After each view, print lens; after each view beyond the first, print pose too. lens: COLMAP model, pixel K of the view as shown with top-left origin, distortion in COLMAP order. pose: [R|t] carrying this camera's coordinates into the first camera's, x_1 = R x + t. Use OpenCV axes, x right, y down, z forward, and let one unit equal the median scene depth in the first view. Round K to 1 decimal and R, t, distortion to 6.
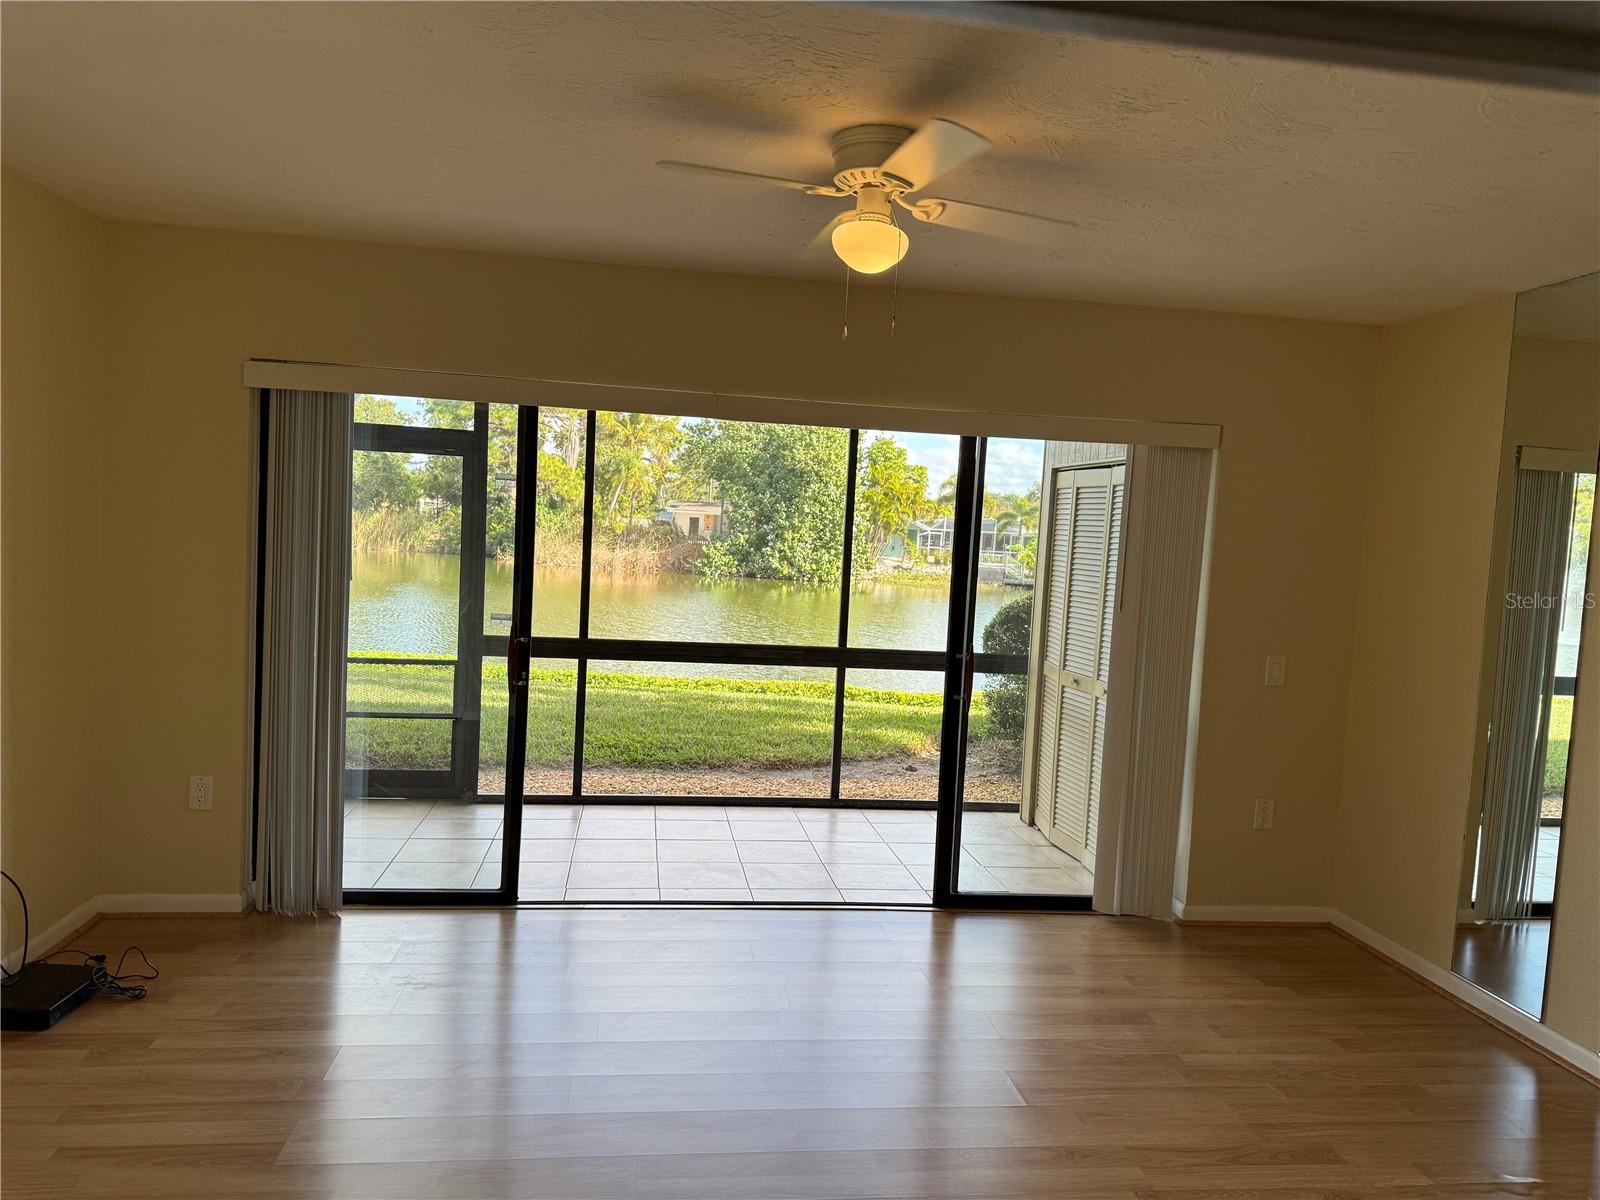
lens RADIAL K [[1123.1, 0, 802.9], [0, 1123.1, 609.5], [0, 0, 1]] dist [0.140469, -0.179660]
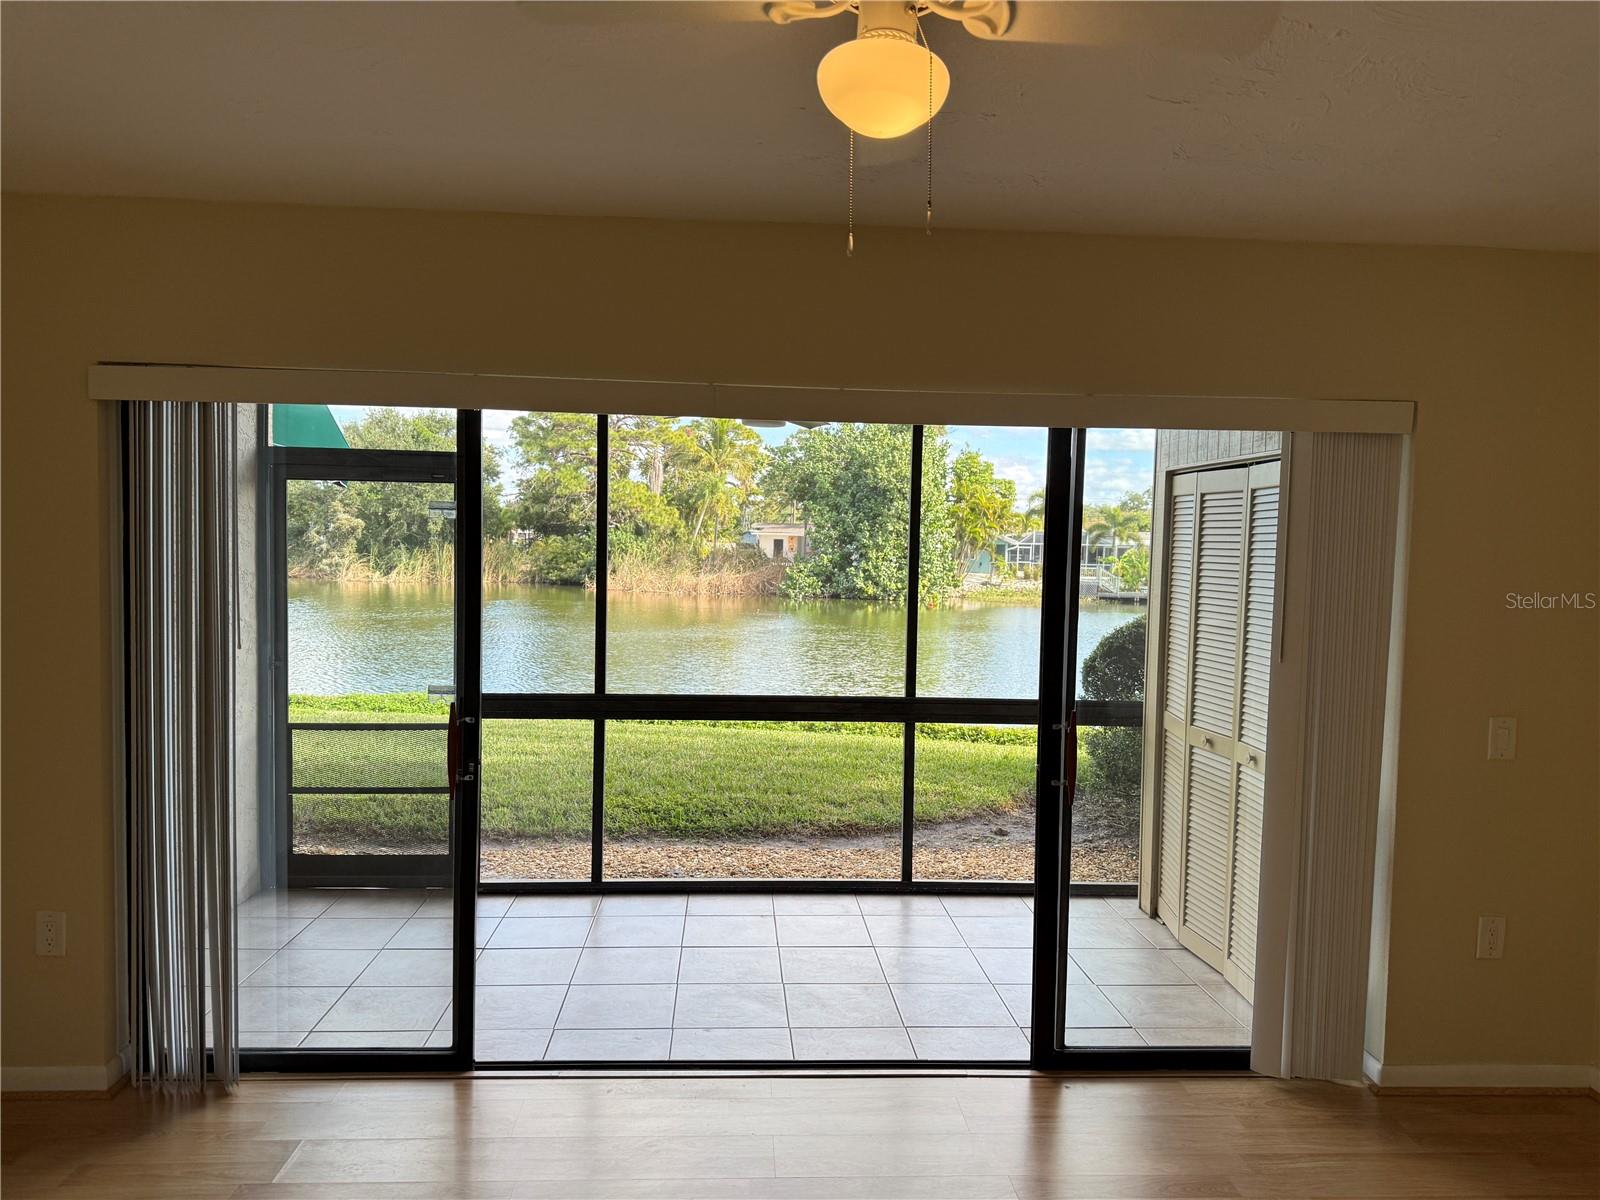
lens RADIAL K [[1123.1, 0, 802.9], [0, 1123.1, 609.5], [0, 0, 1]] dist [0.140469, -0.179660]
pose [[0.996588, -0.026568, -0.078148, 0.017105], [0.025223, 0.999517, -0.018155, -0.013212], [0.078593, 0.016122, 0.996776, 0.125781]]
